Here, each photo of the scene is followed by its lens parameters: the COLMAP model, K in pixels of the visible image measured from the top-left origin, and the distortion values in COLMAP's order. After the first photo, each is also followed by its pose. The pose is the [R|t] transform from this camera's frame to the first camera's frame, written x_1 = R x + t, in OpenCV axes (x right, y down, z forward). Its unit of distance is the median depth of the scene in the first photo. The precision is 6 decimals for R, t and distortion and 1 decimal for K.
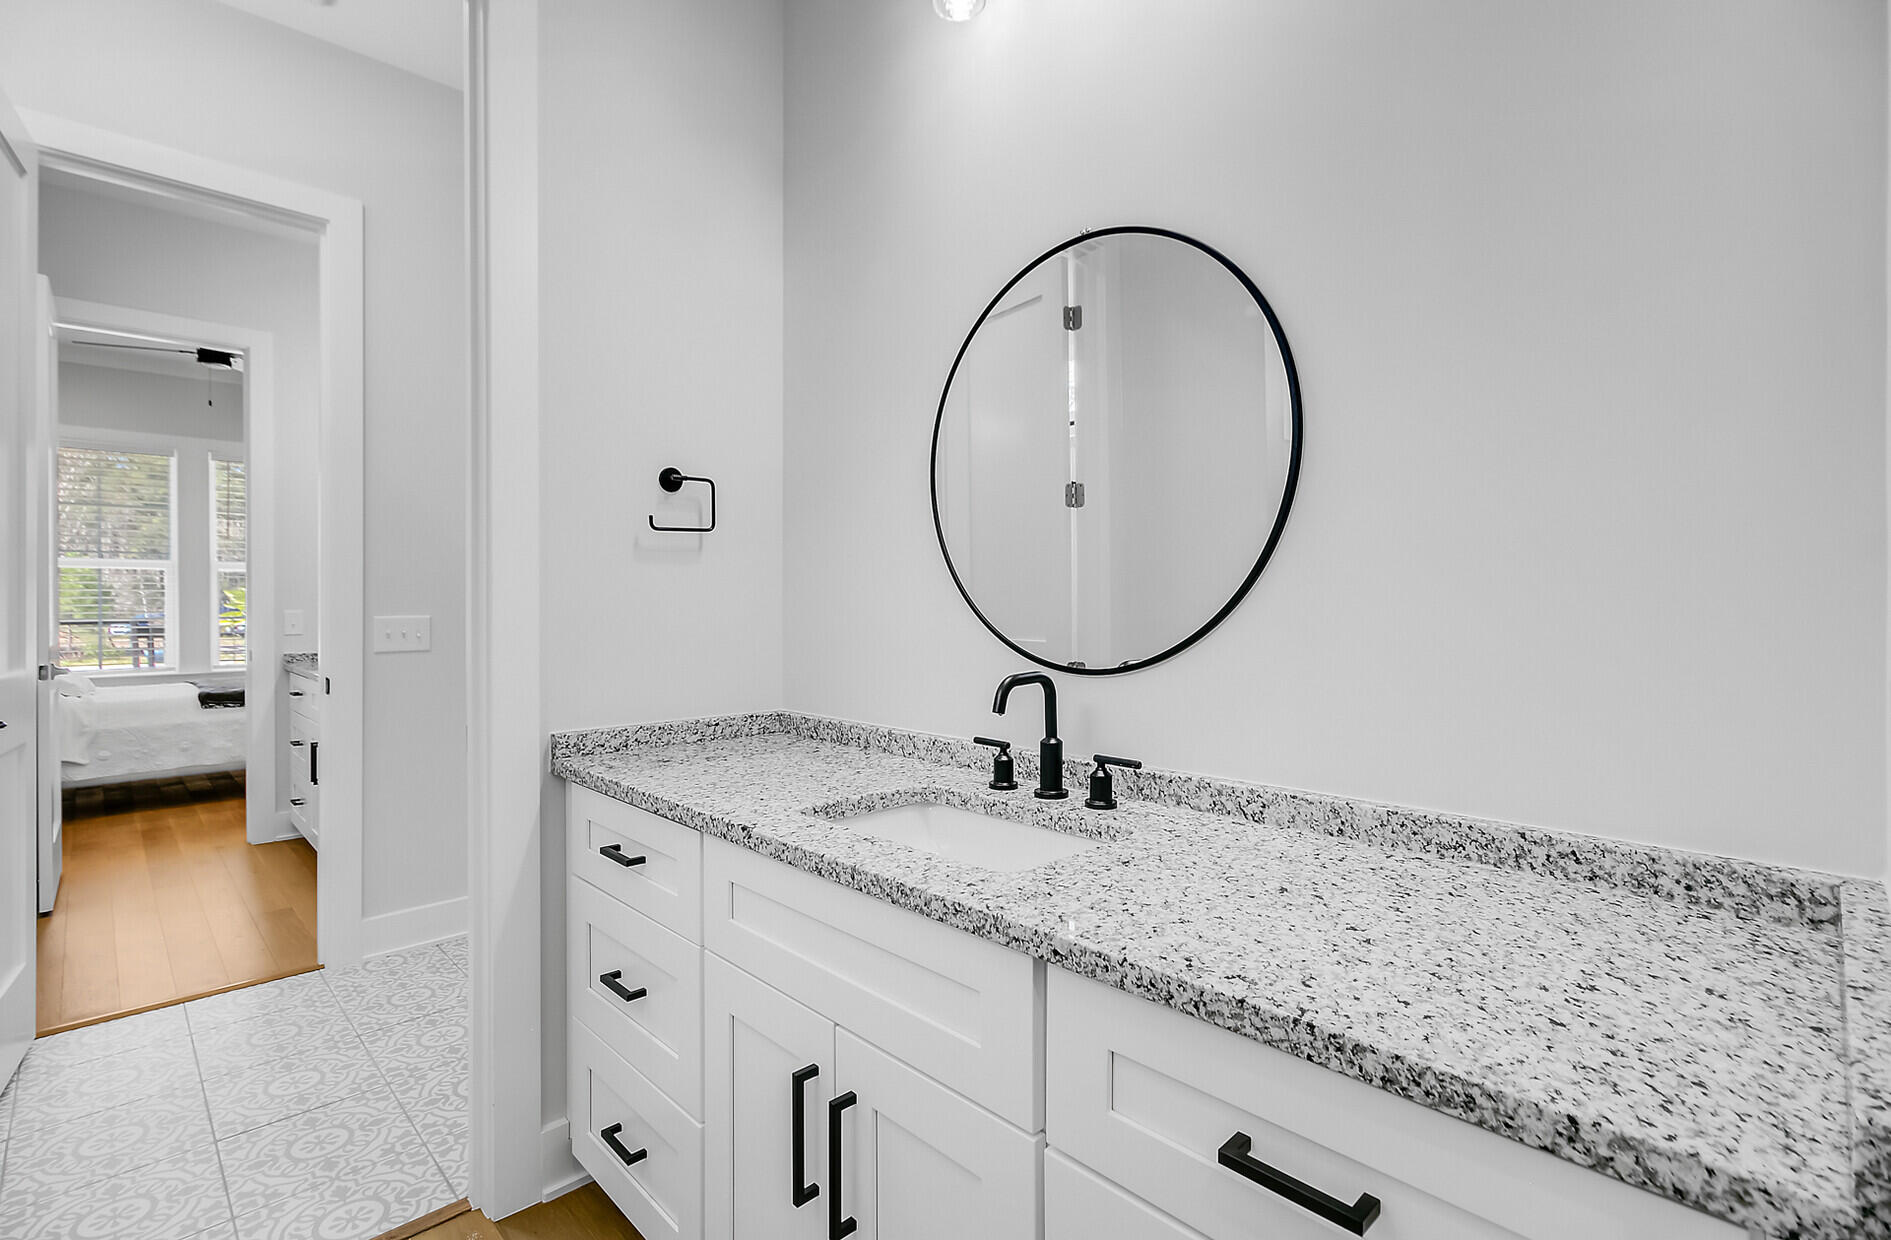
lens RADIAL K [[871.8, 0, 946.5], [0, 871.8, 604.4], [0, 0, 1]] dist [0.002410, 0.000808]
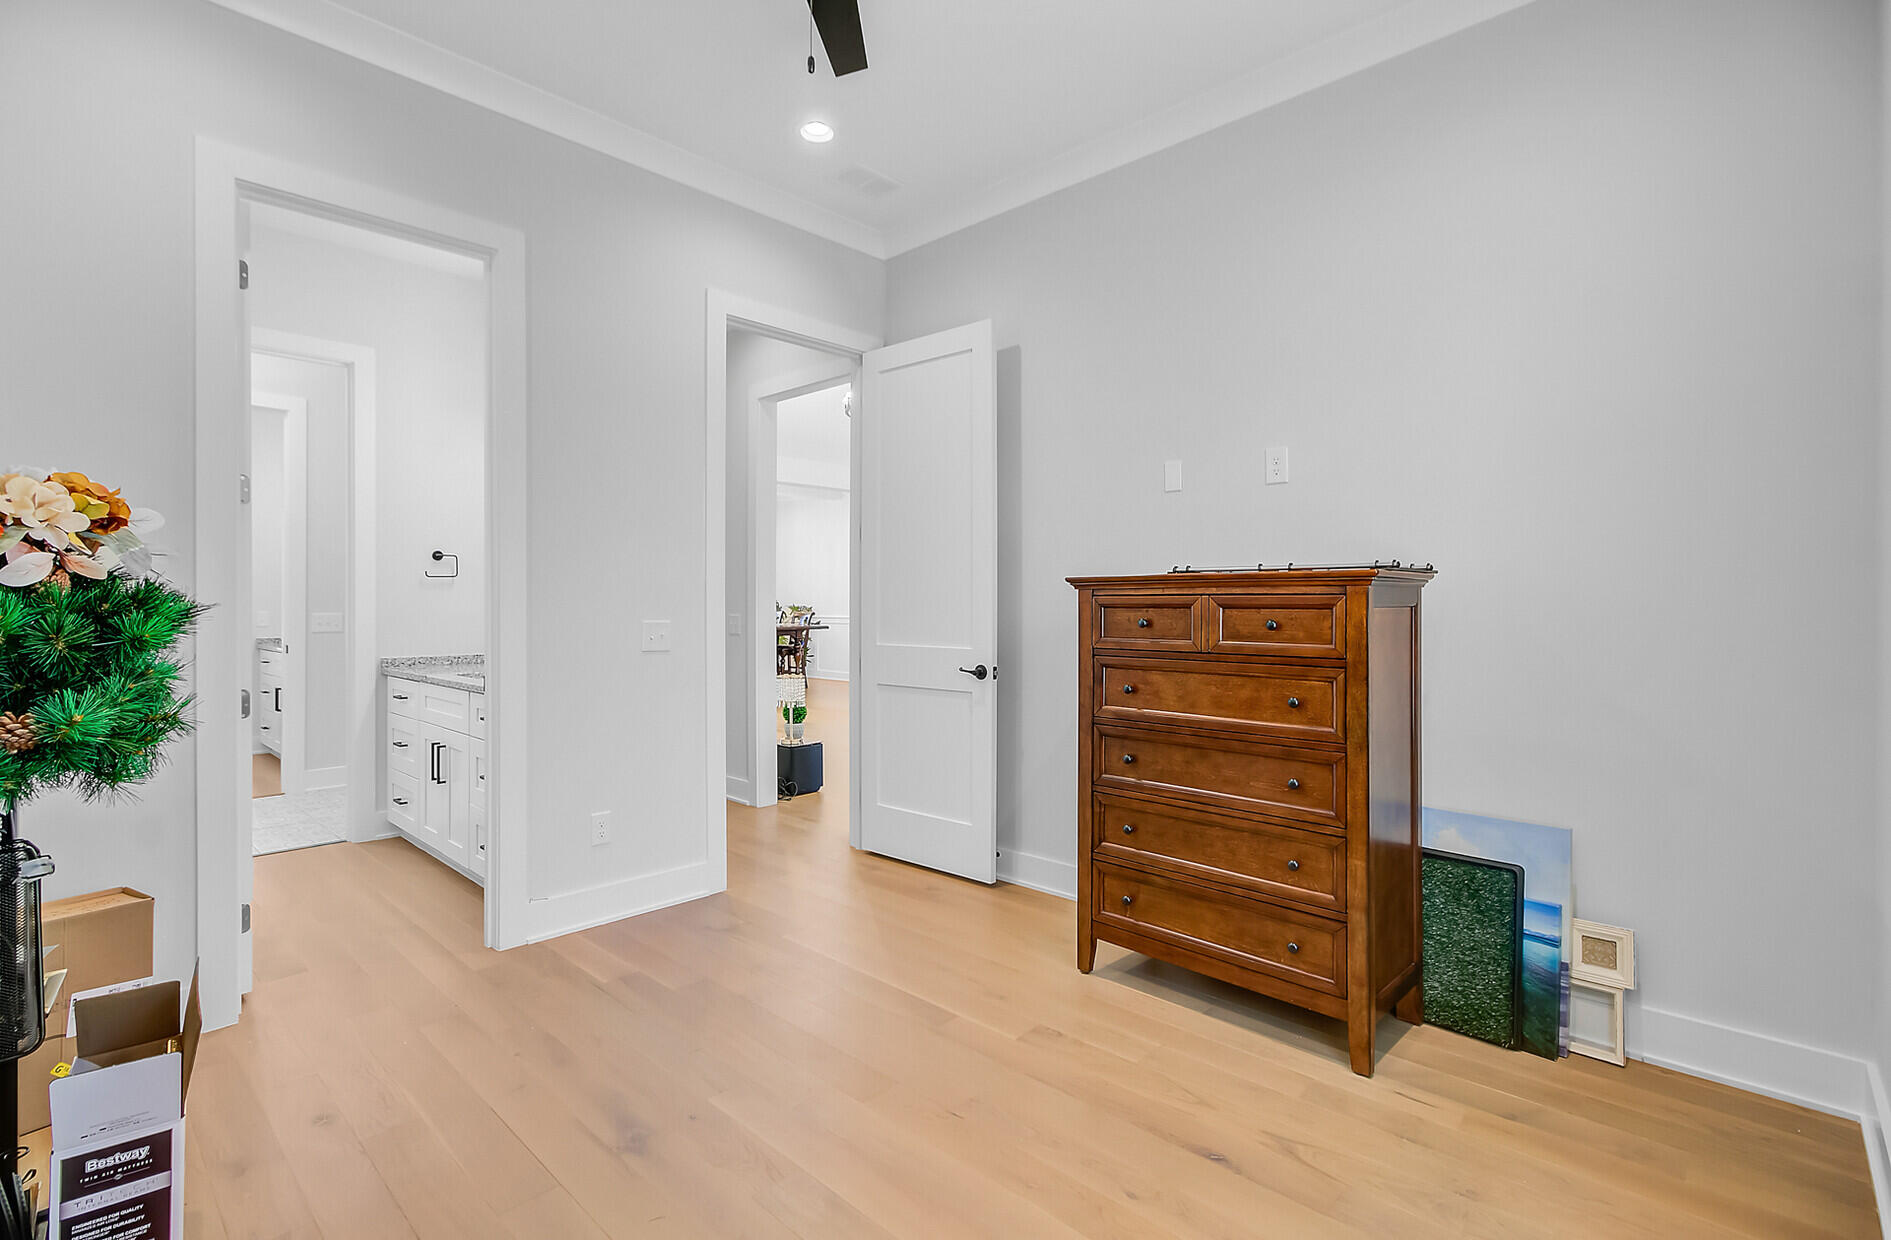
lens RADIAL K [[871.8, 0, 947.5], [0, 871.8, 611.5], [0, 0, 1]] dist [0.002410, 0.000808]
pose [[0.999146, 0.004543, 0.041078, 1.087161], [-0.004393, 0.999983, -0.003743, 0.015307], [-0.041094, 0.003560, 0.999149, -1.603489]]
